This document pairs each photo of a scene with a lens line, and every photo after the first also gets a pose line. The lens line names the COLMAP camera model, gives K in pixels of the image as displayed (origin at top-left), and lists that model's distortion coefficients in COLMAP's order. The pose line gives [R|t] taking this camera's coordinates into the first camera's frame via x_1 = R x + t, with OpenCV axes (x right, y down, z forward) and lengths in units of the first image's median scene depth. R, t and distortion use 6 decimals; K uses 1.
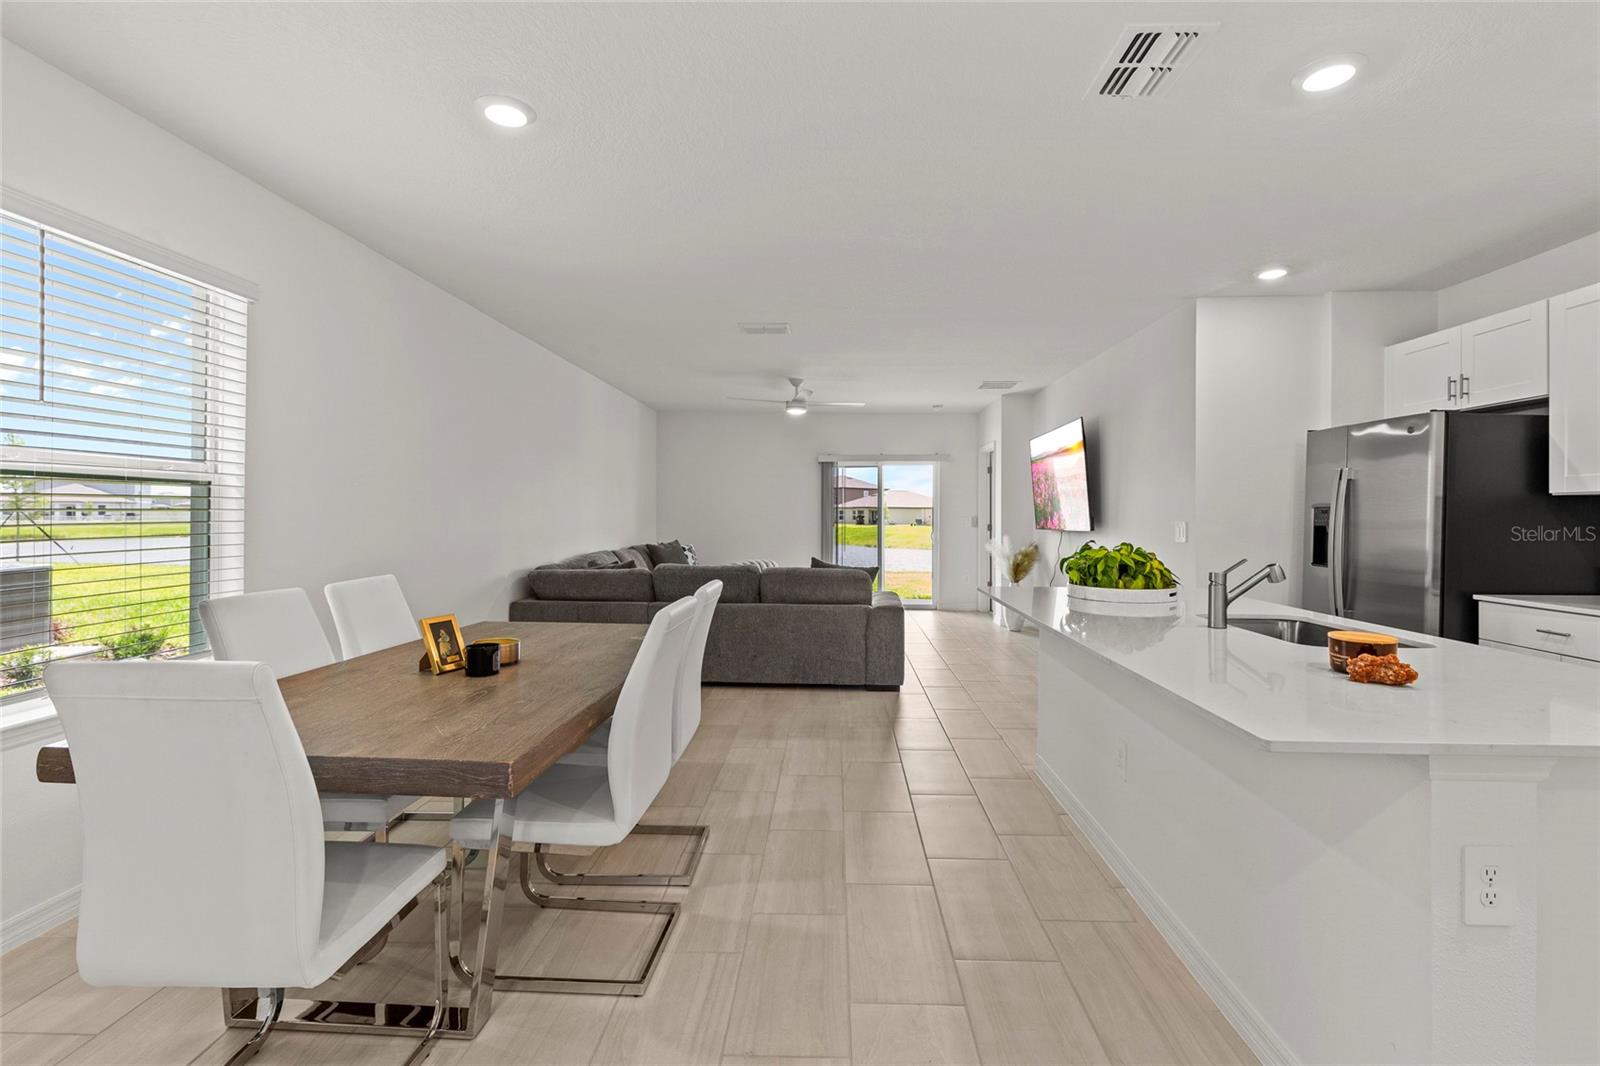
lens RADIAL K [[733.2, 0, 799.3], [0, 733.2, 524.9], [0, 0, 1]] dist [0.000682, 0.000235]
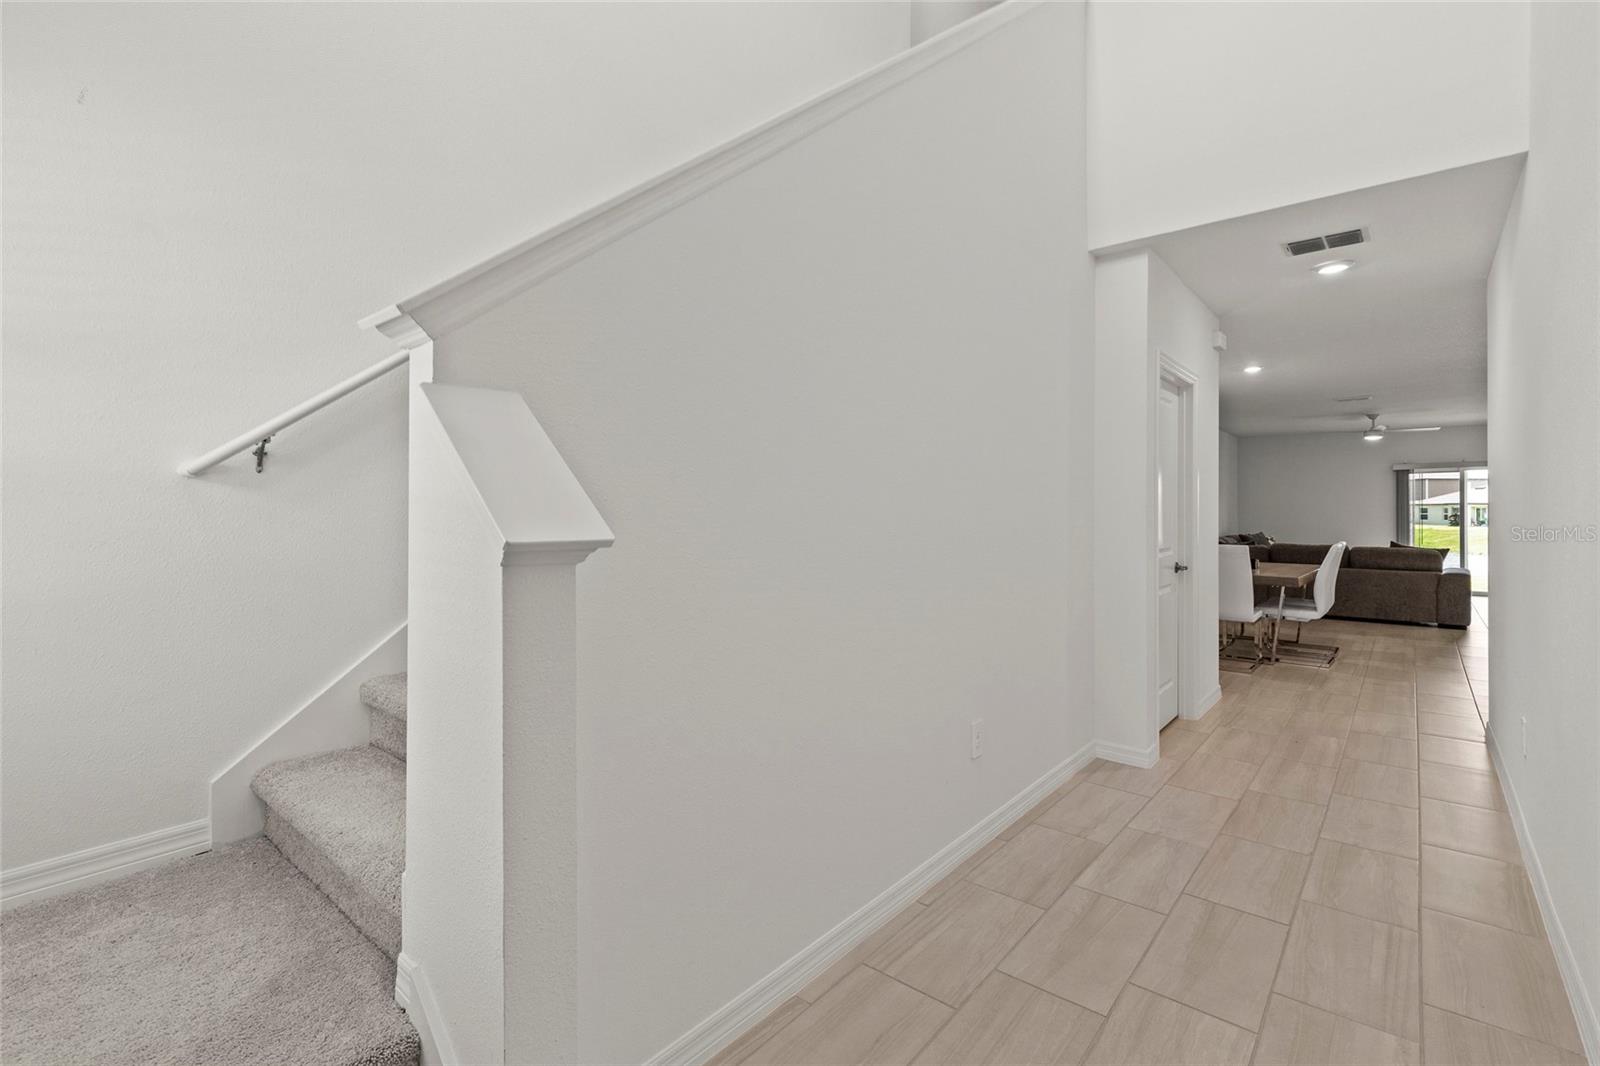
lens RADIAL K [[733.2, 0, 803.1], [0, 733.2, 518.4], [0, 0, 1]] dist [0.000682, 0.000235]
pose [[0.798187, -0.006248, -0.602378, -0.037889], [-0.000478, 0.999939, -0.011004, 0.014383], [0.602410, 0.009071, 0.798135, -0.929132]]
